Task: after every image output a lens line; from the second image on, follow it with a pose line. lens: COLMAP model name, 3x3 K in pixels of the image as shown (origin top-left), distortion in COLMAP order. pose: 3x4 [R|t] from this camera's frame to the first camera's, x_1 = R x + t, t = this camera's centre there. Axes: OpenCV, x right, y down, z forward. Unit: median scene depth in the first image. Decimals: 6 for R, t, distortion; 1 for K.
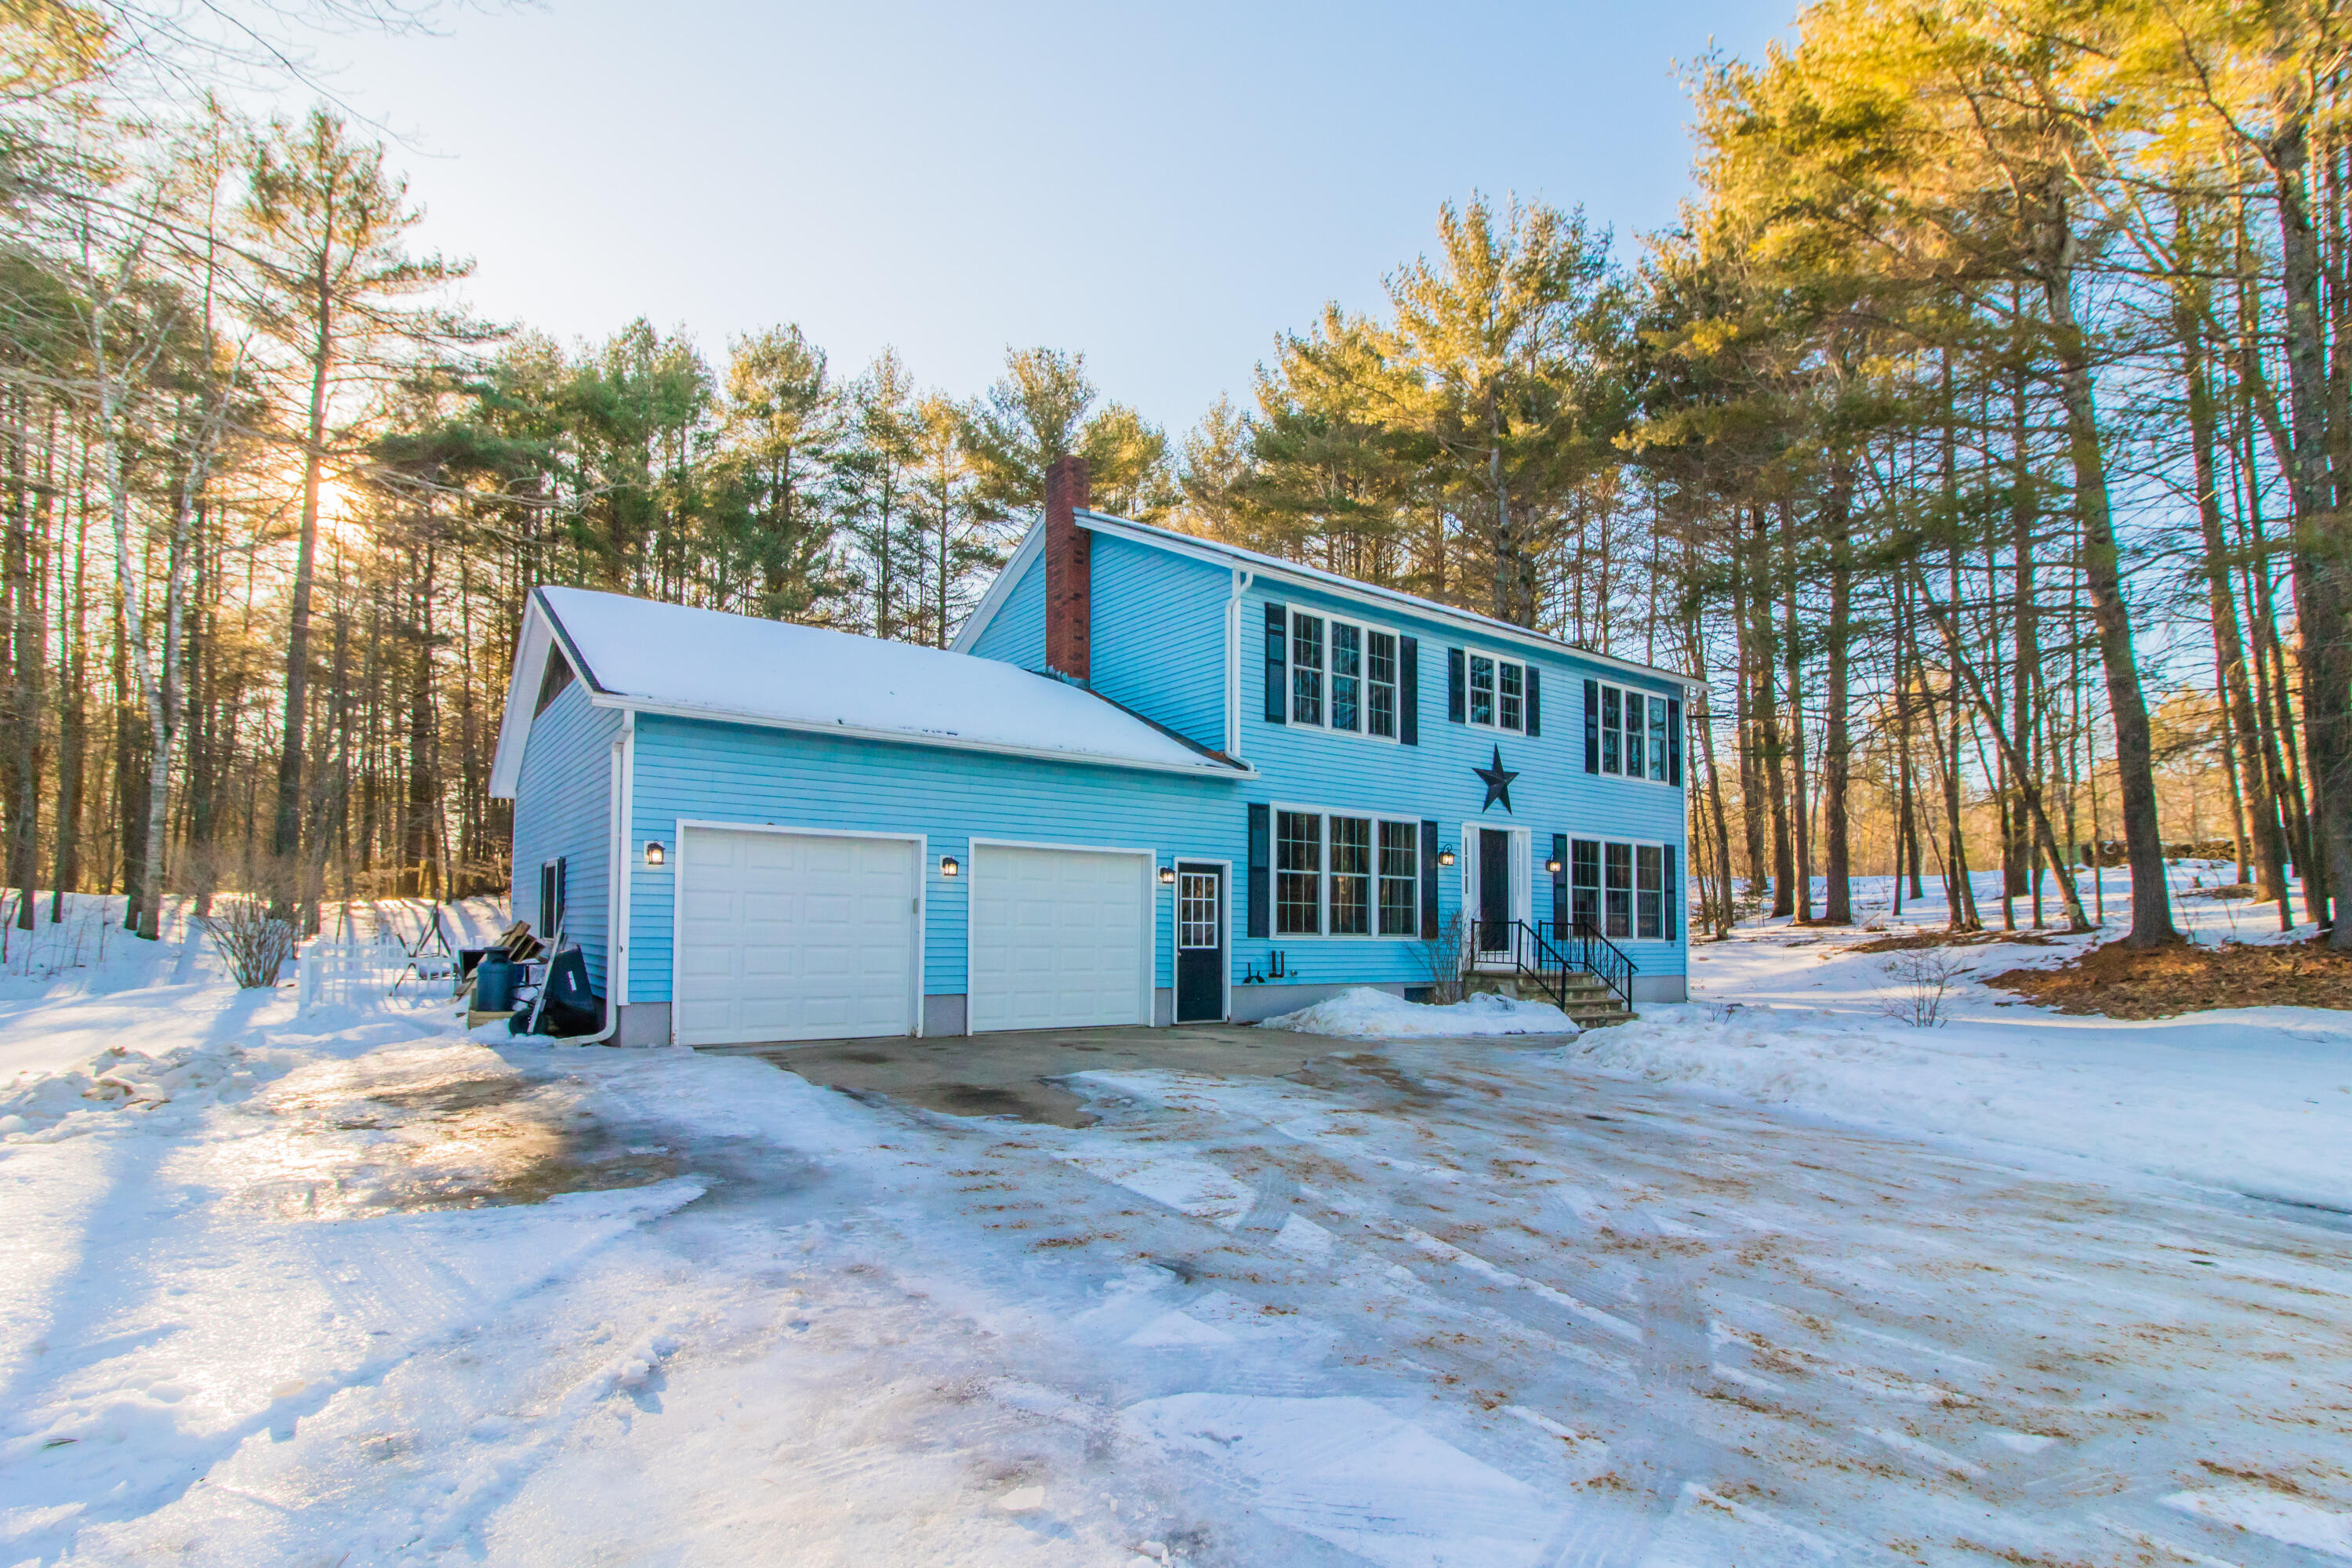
lens RADIAL K [[1136.4, 0, 1158.0], [0, 1136.4, 881.9], [0, 0, 1]] dist [-0.000199, -0.000709]
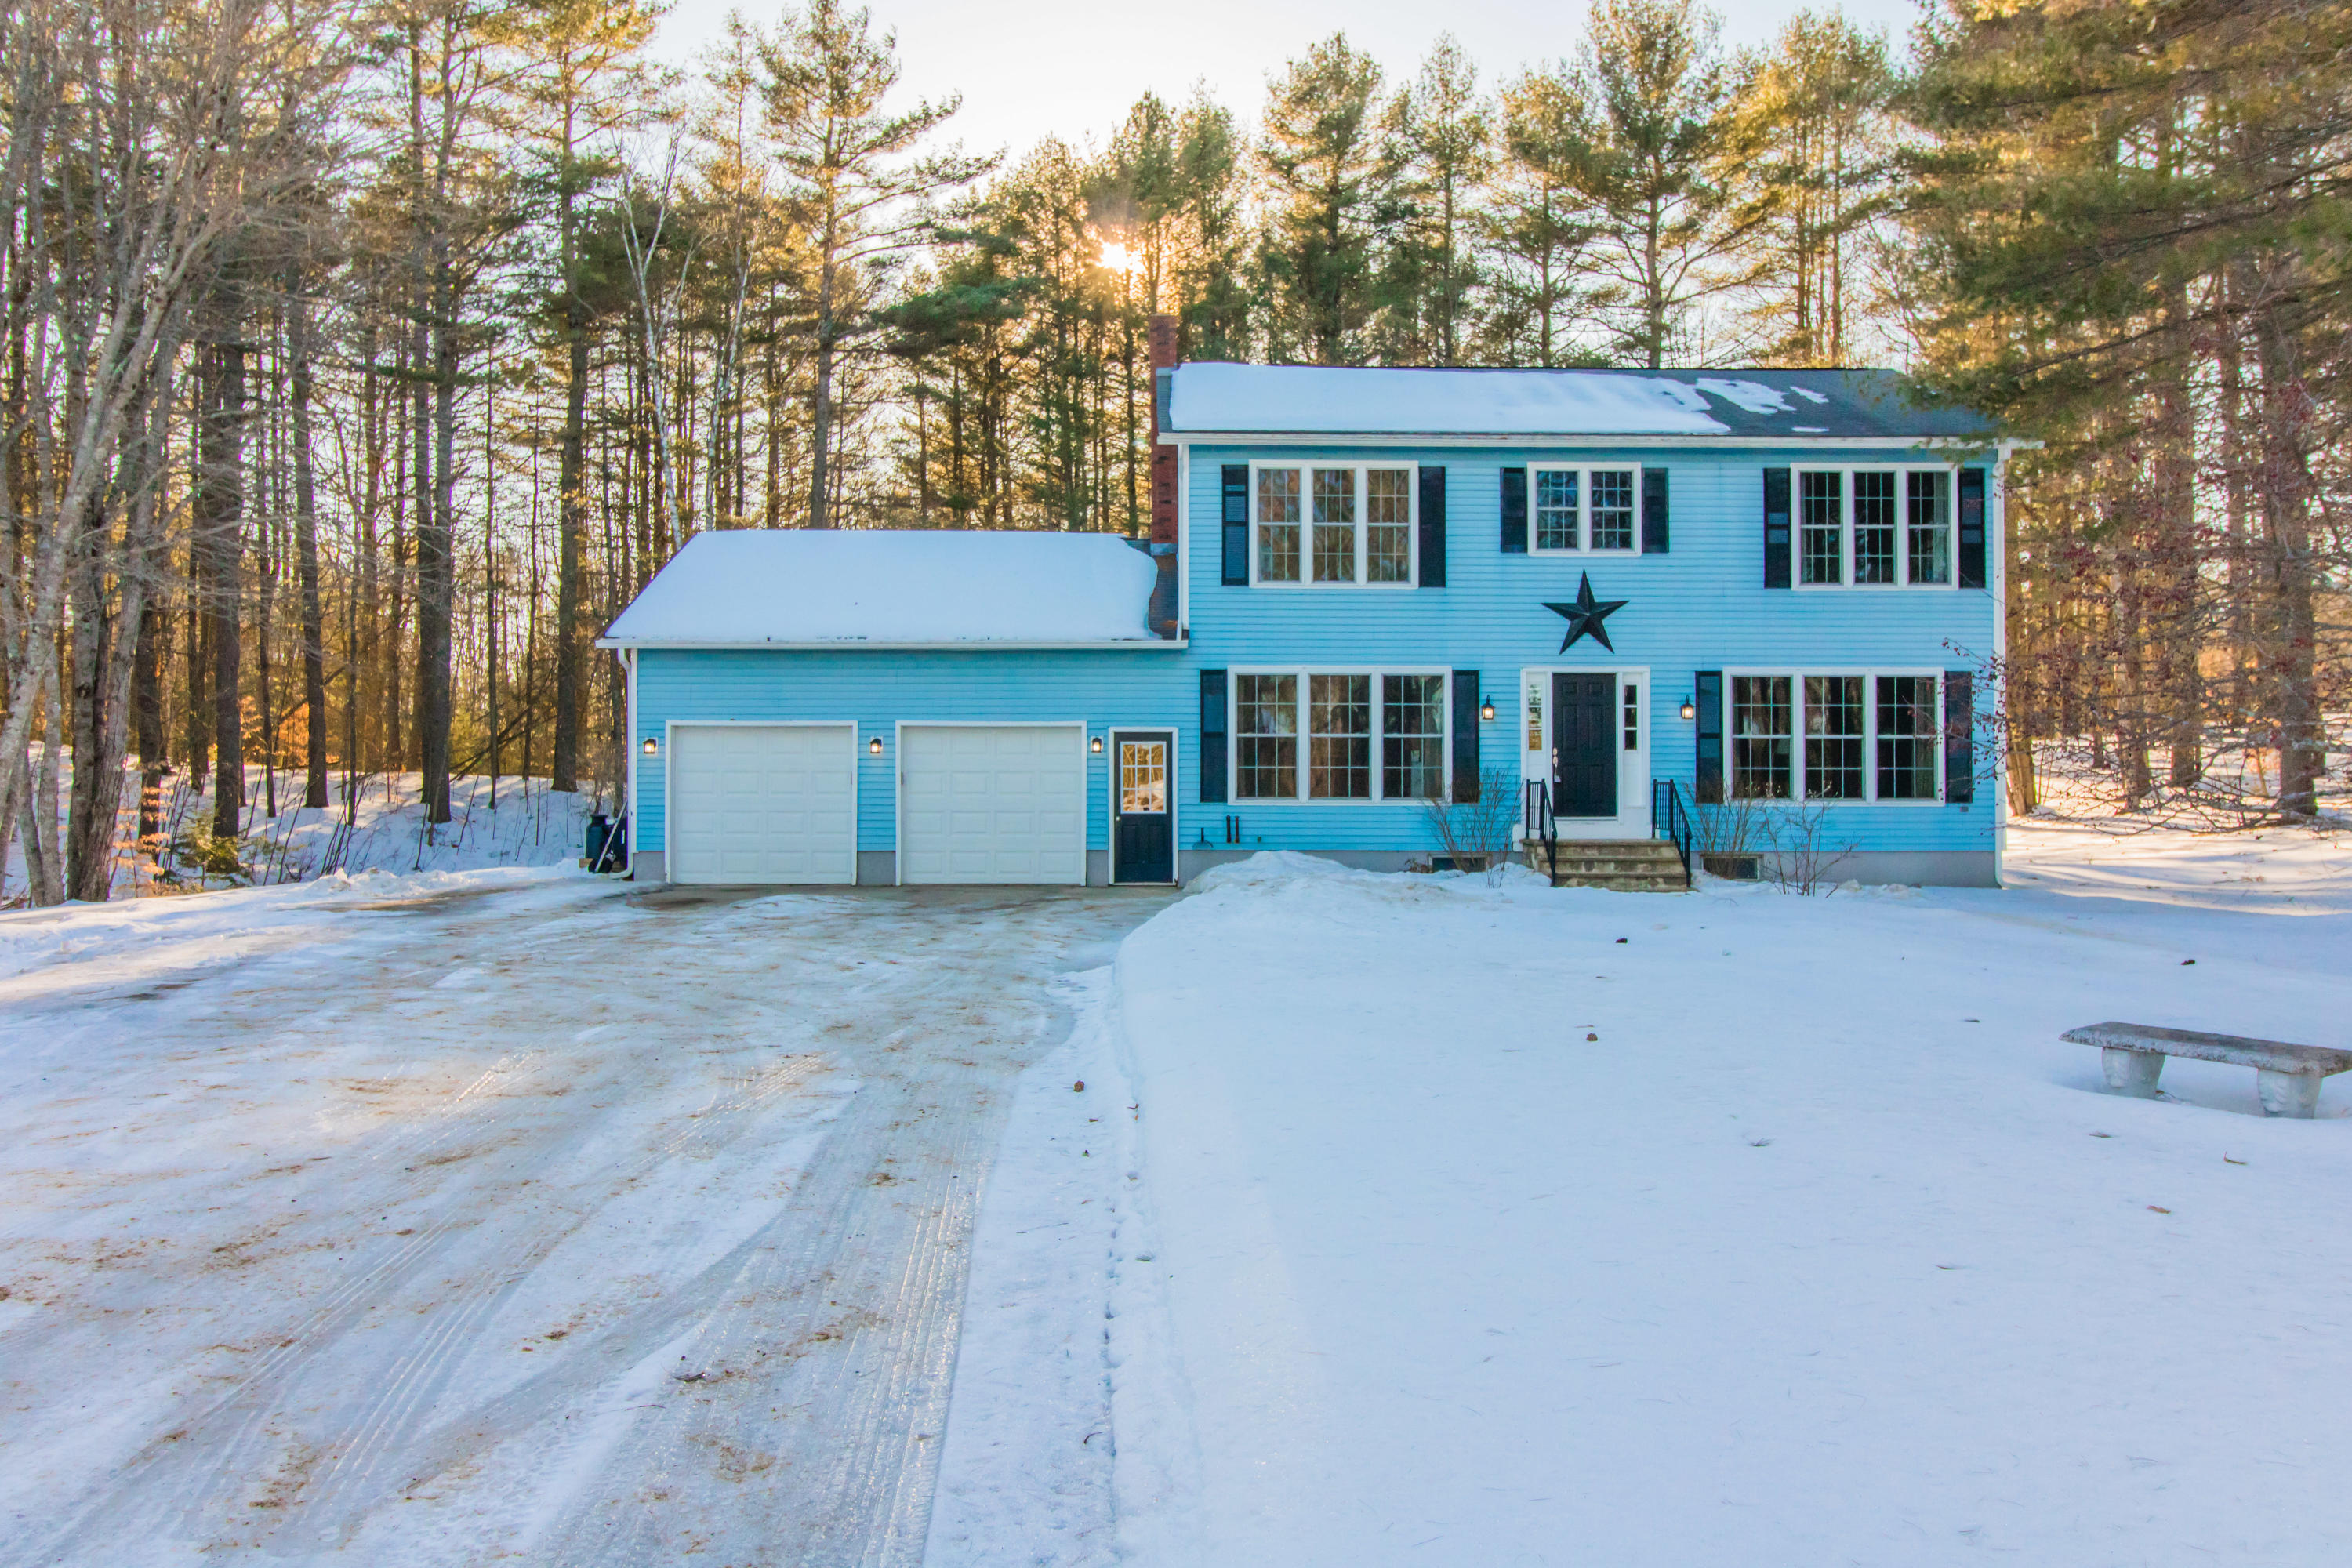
lens RADIAL K [[1909.3, 0, 1189.9], [0, 1909.3, 782.6], [0, 0, 1]] dist [-0.006171, 0.005399]
pose [[0.805249, -0.021249, -0.592556, 0.951198], [0.033267, 0.999403, 0.009369, 0.012912], [0.592003, -0.027257, 0.805475, -0.330257]]
